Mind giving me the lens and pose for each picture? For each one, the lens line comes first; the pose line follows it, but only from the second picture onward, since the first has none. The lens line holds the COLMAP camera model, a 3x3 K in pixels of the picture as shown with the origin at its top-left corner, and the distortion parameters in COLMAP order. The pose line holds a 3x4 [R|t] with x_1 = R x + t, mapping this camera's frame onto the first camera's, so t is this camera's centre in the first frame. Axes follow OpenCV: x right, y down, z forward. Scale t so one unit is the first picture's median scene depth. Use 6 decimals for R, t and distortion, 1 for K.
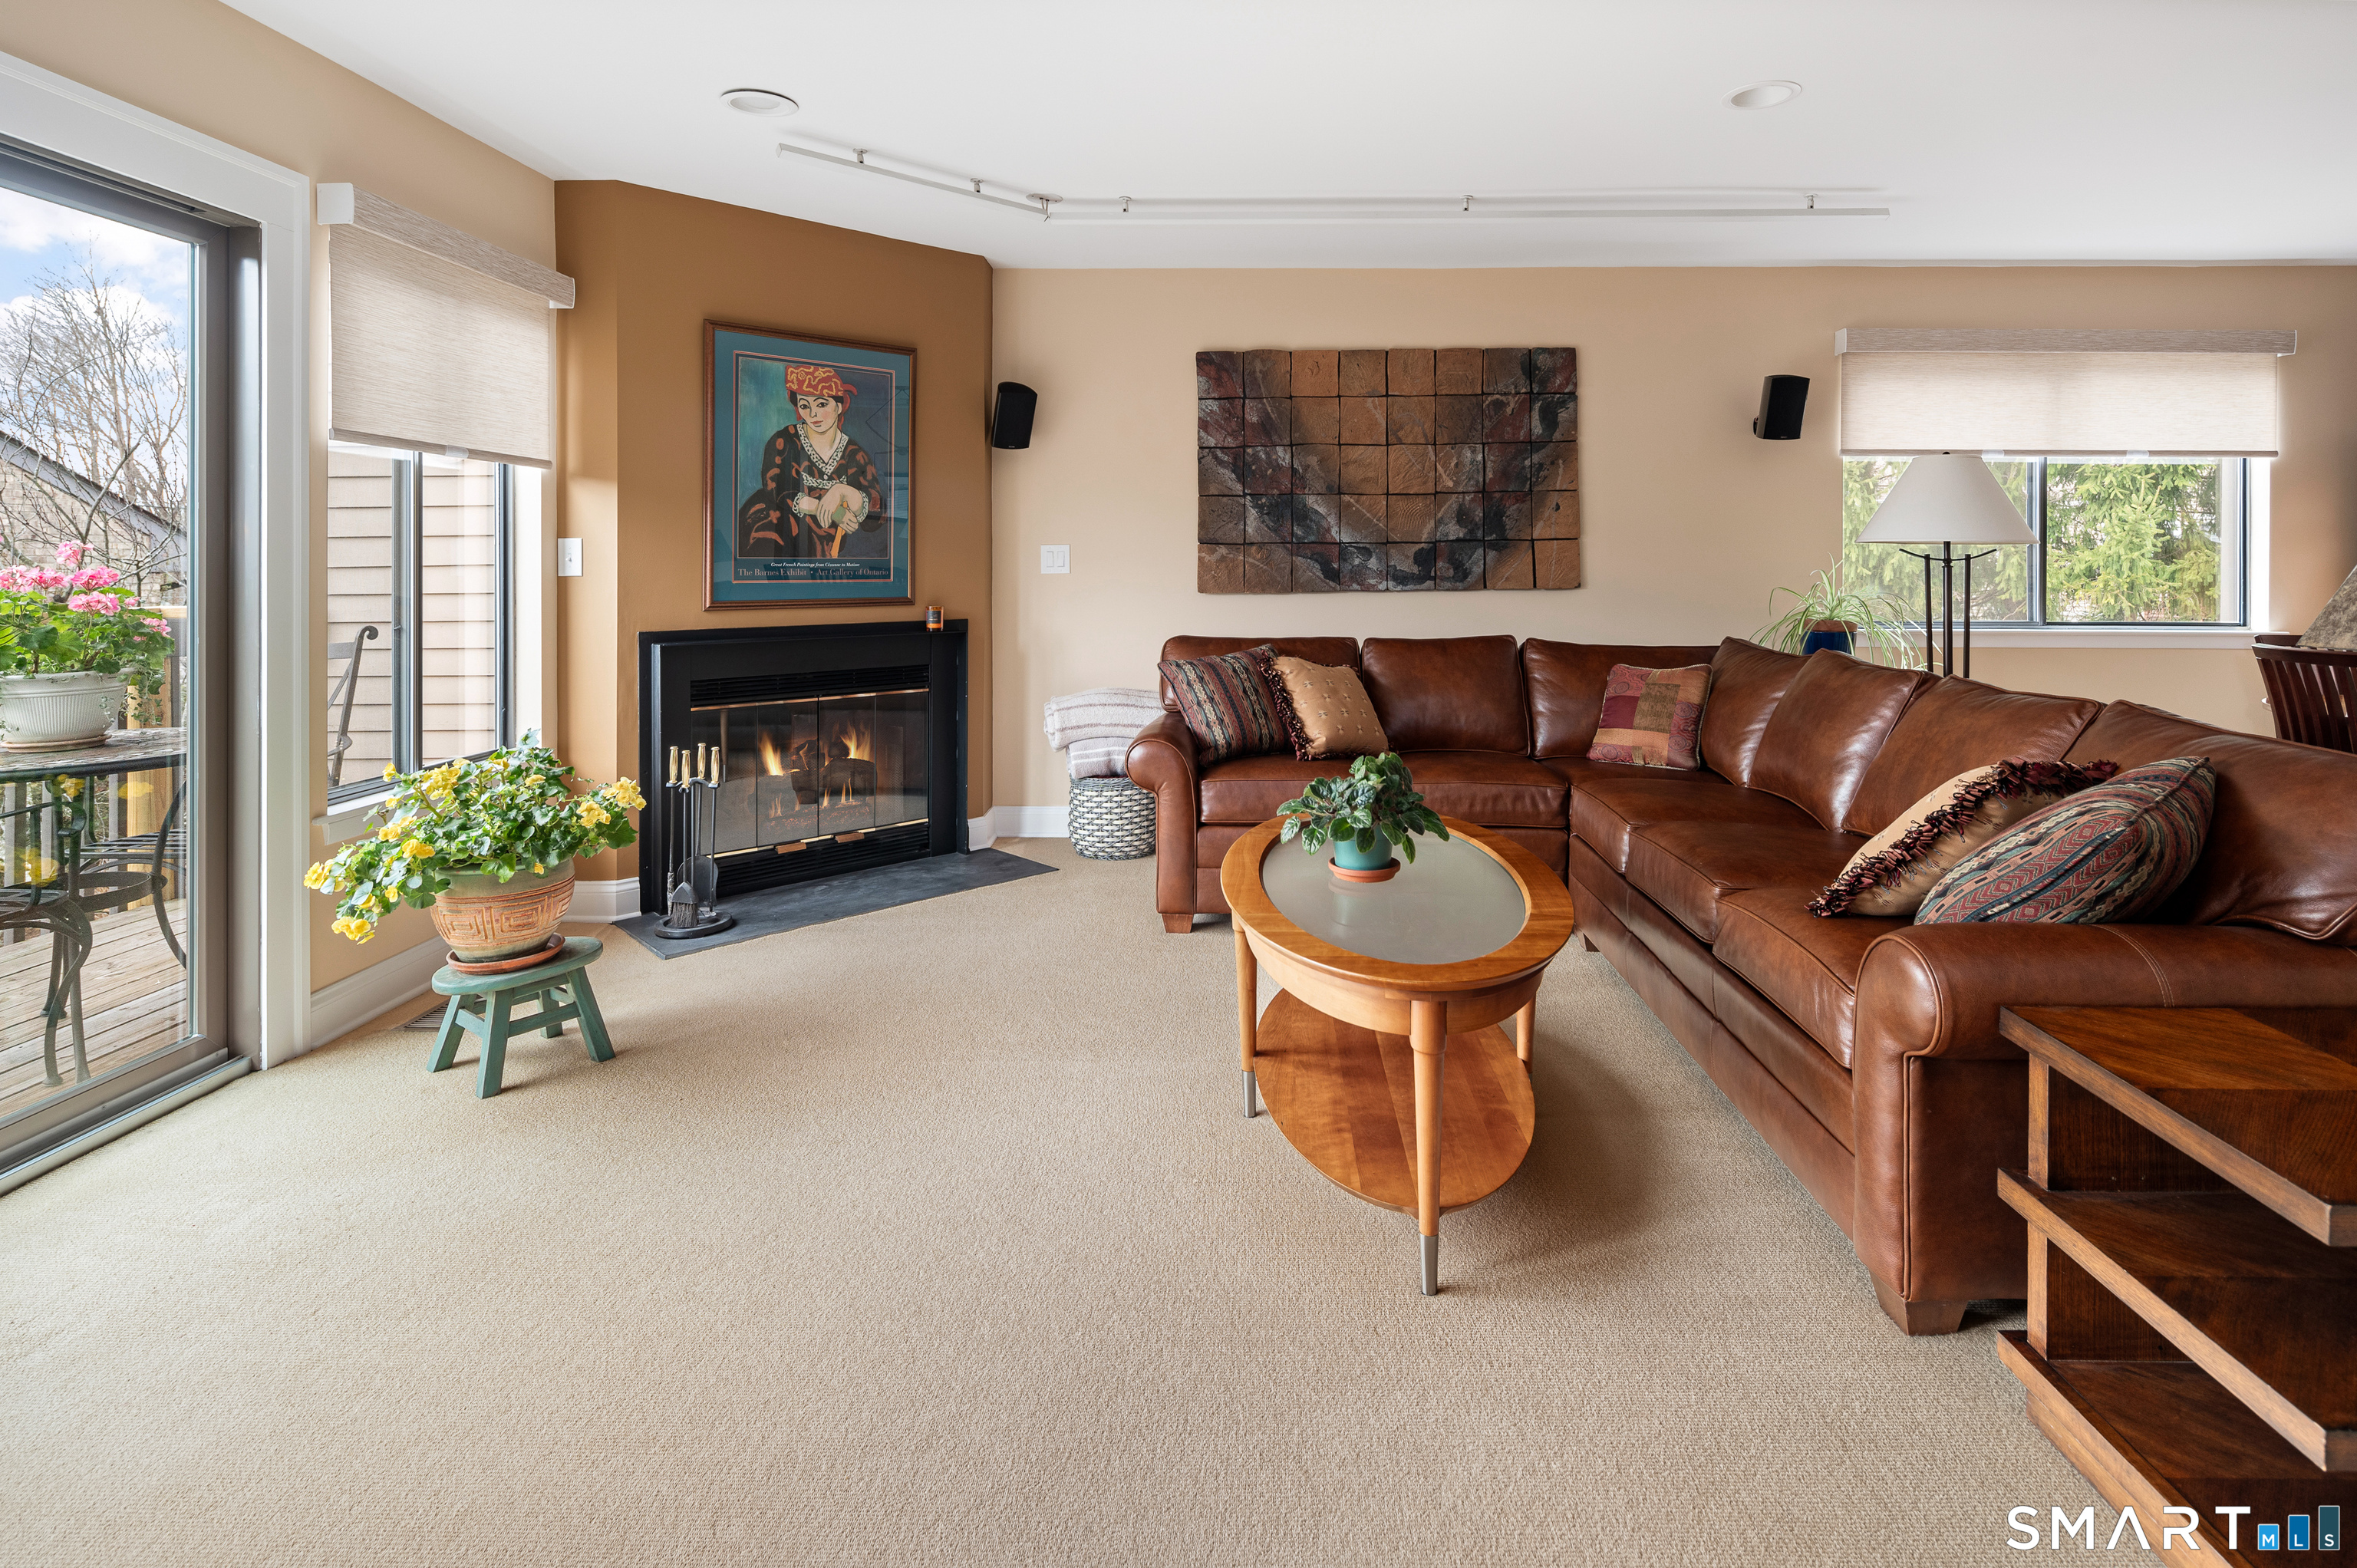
lens RADIAL K [[1168.5, 0, 1229.0], [0, 1168.5, 569.1], [0, 0, 1]] dist [0.003122, -0.000284]
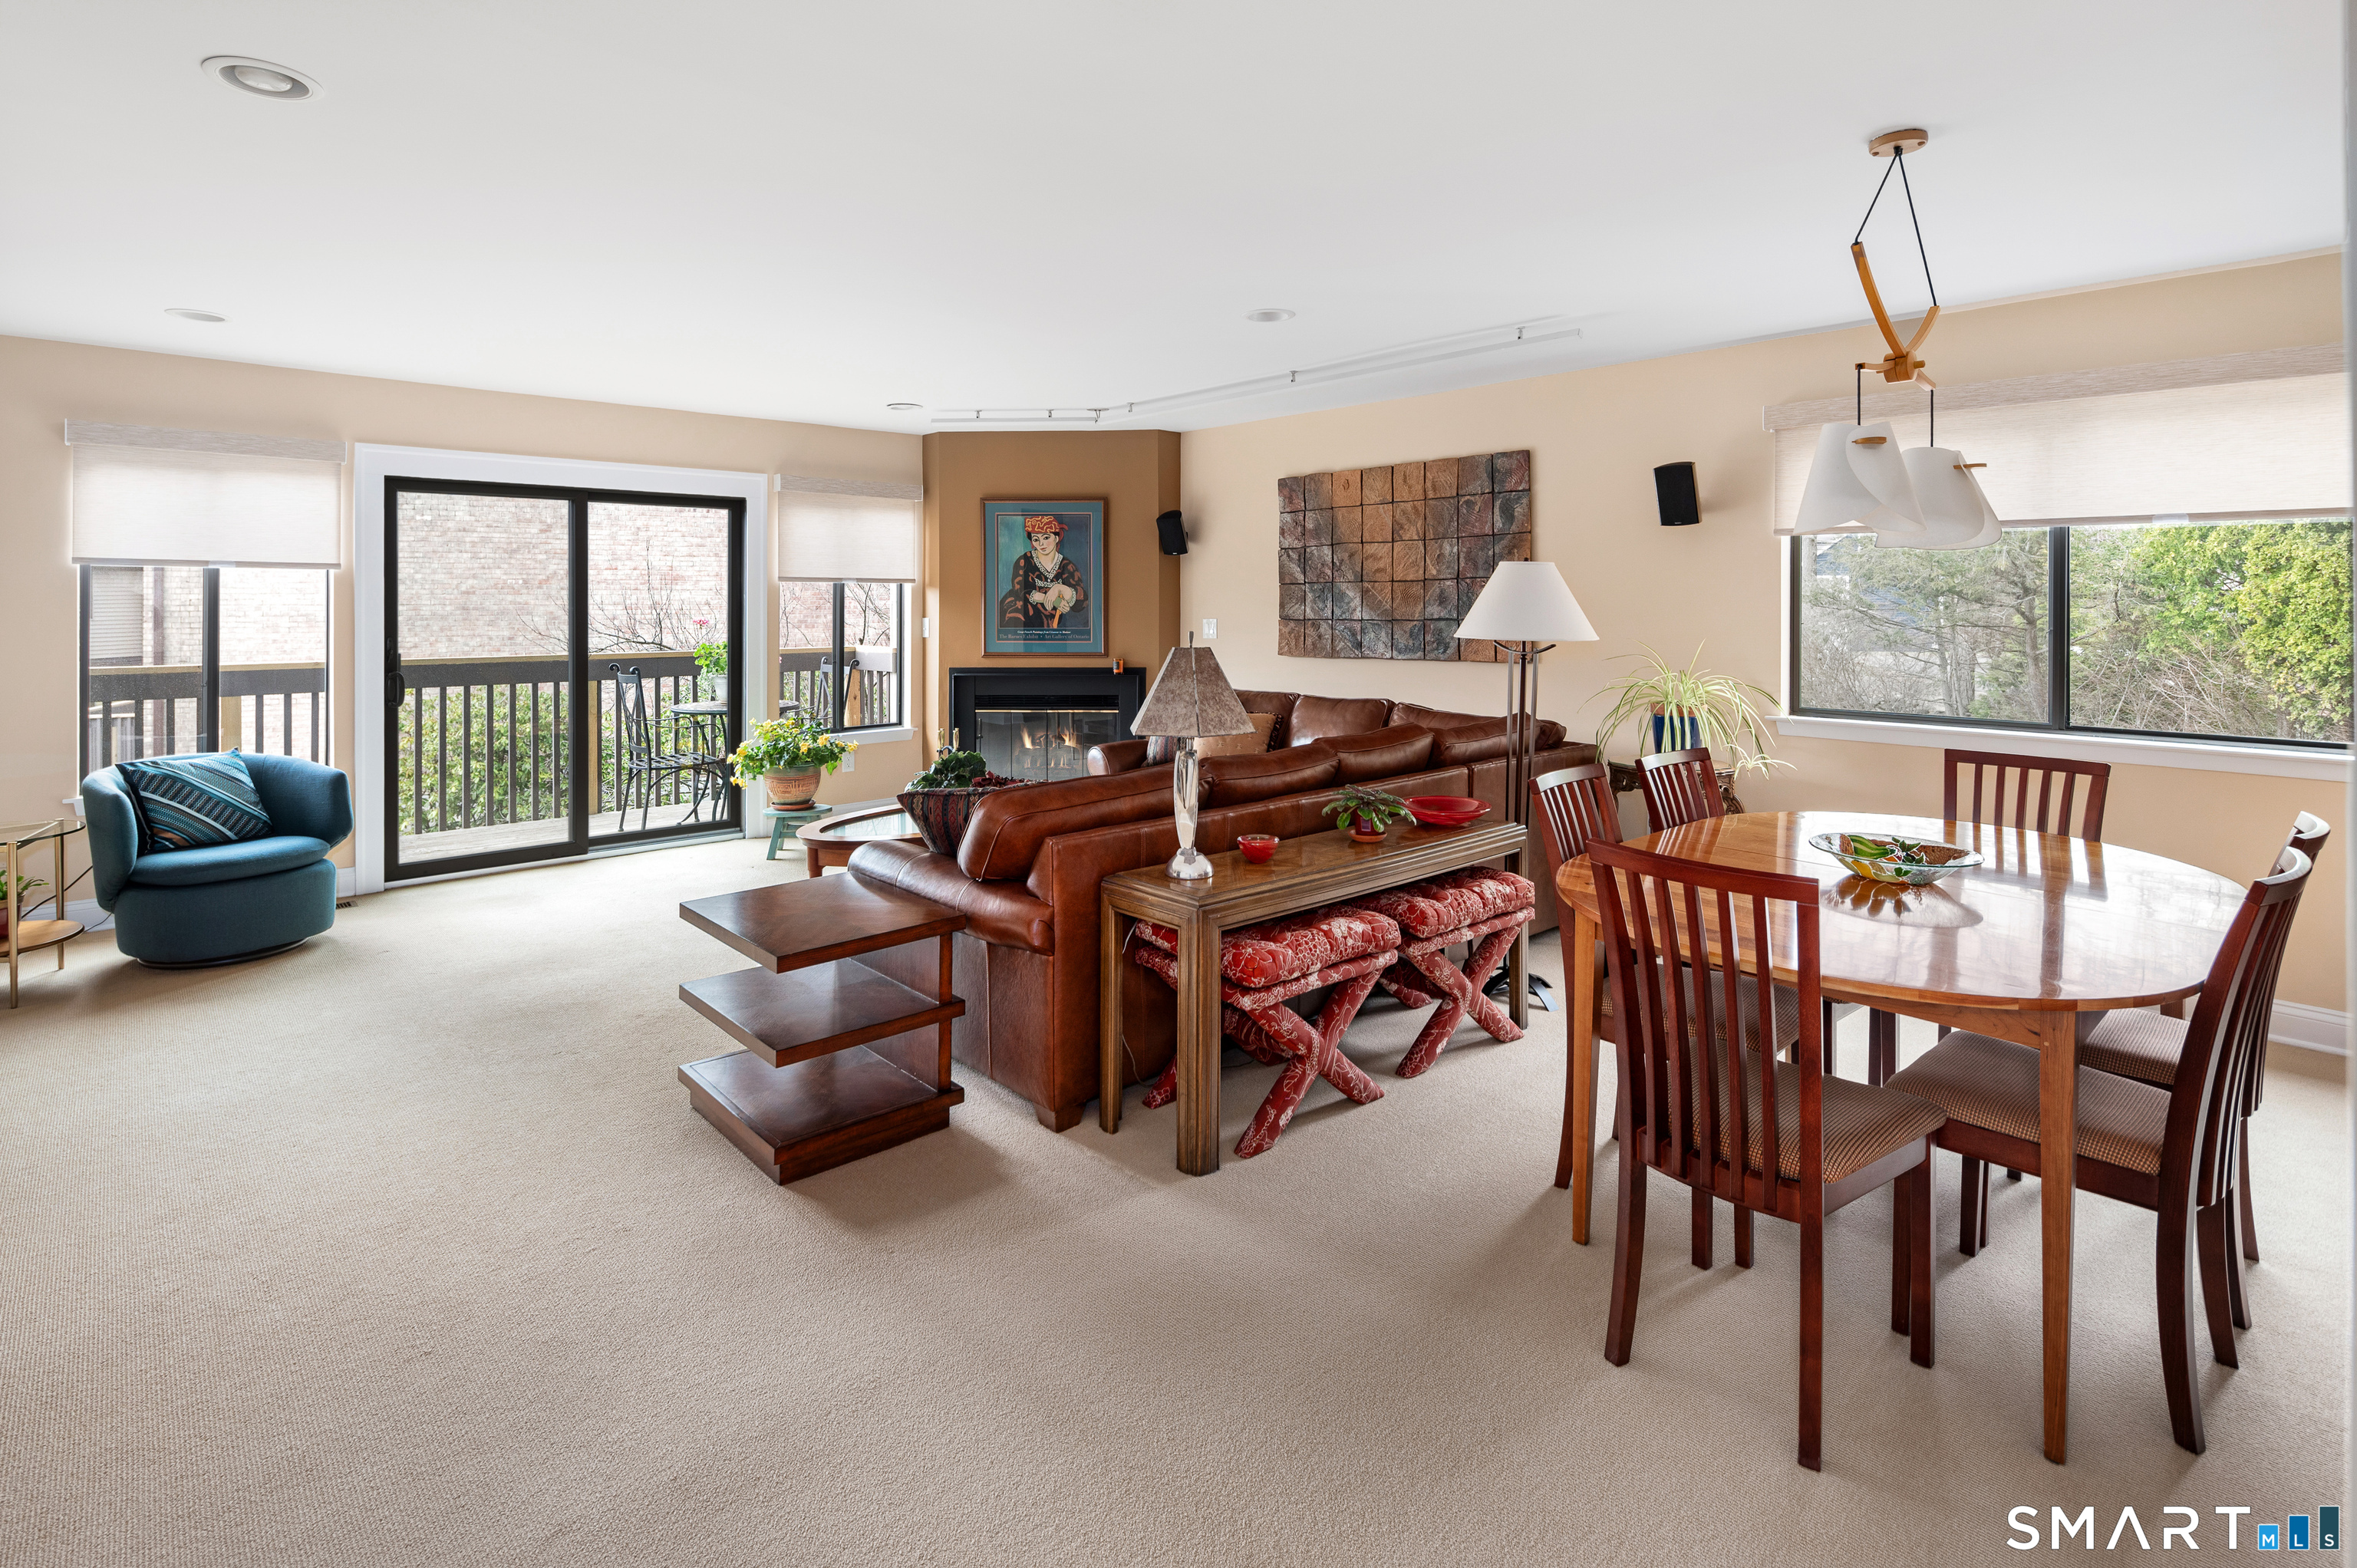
lens RADIAL K [[1136.2, 0, 1181.0], [0, 1136.2, 608.8], [0, 0, 1]] dist [-0.000762, -0.001294]
pose [[0.693559, 0.004500, -0.720386, 0.898533], [-0.001405, 0.999987, 0.004895, -0.042434], [0.720399, -0.002383, 0.693556, -0.003585]]
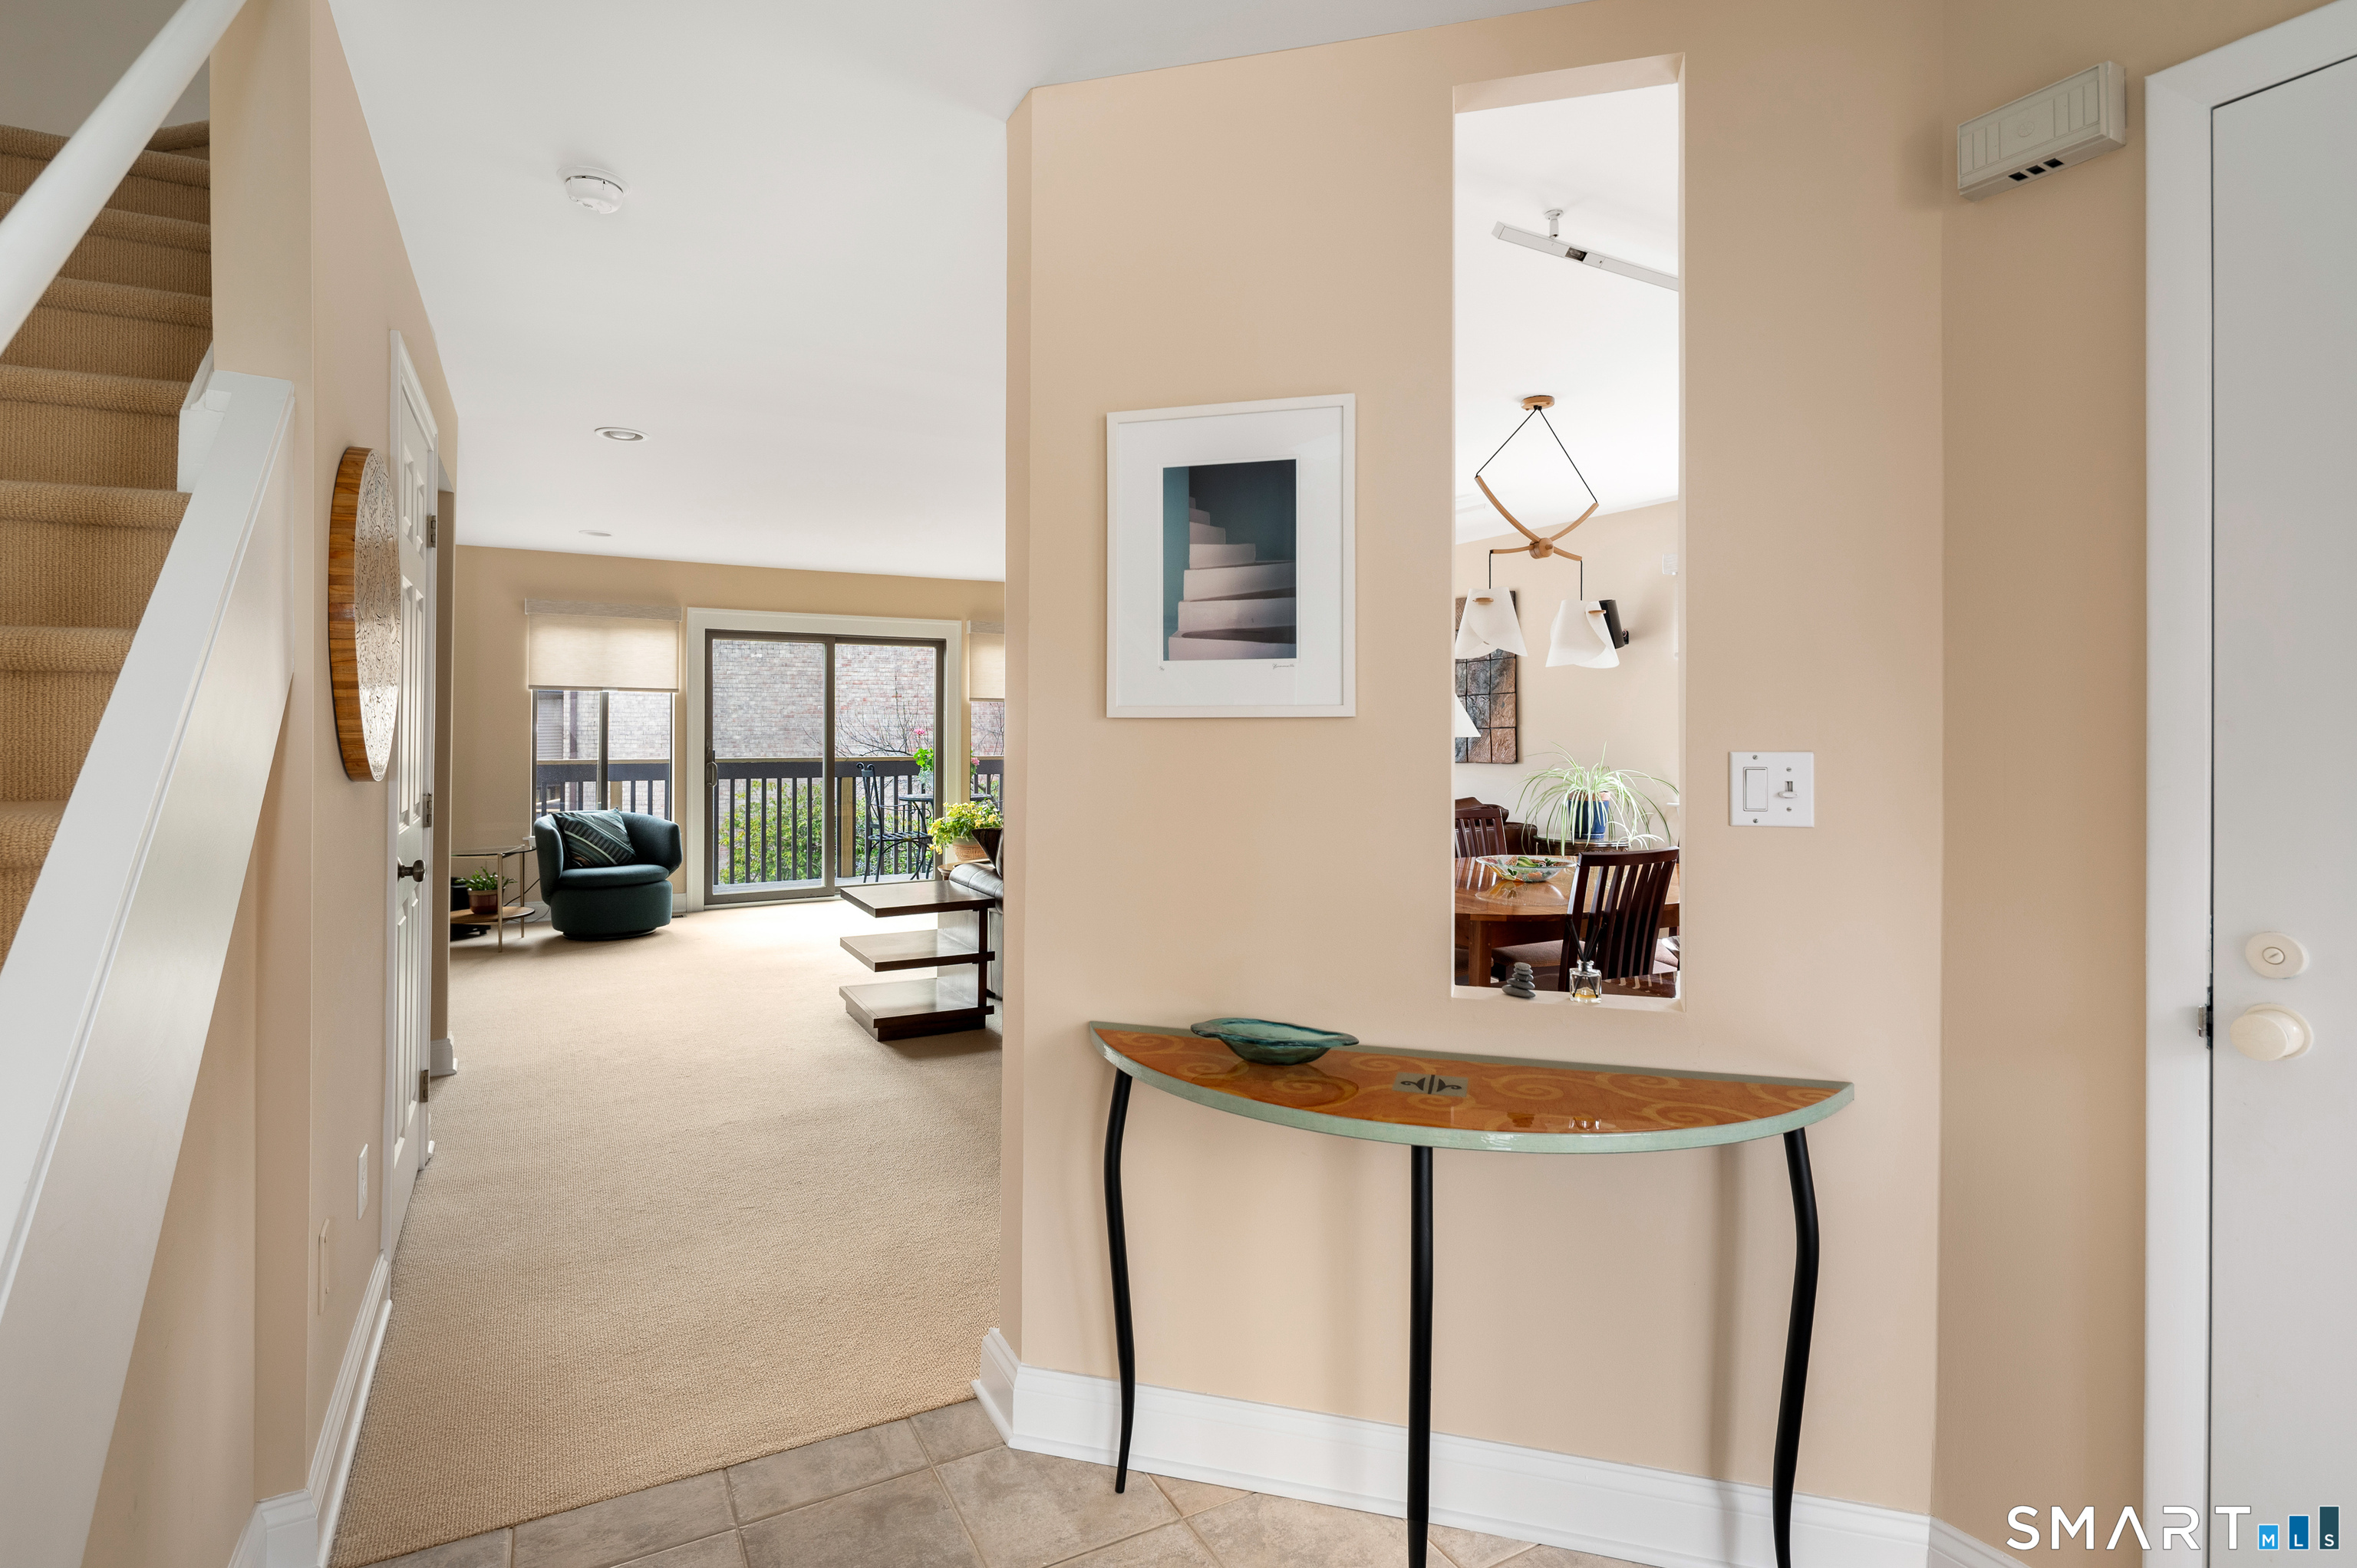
lens RADIAL K [[1145.7, 0, 1190.2], [0, 1145.7, 738.4], [0, 0, 1]] dist [0.001585, 0.000077]
pose [[0.502656, 0.007084, -0.864457, 1.350961], [-0.005474, 0.999972, 0.005012, -0.019036], [0.864469, 0.002212, 0.502681, -0.020348]]
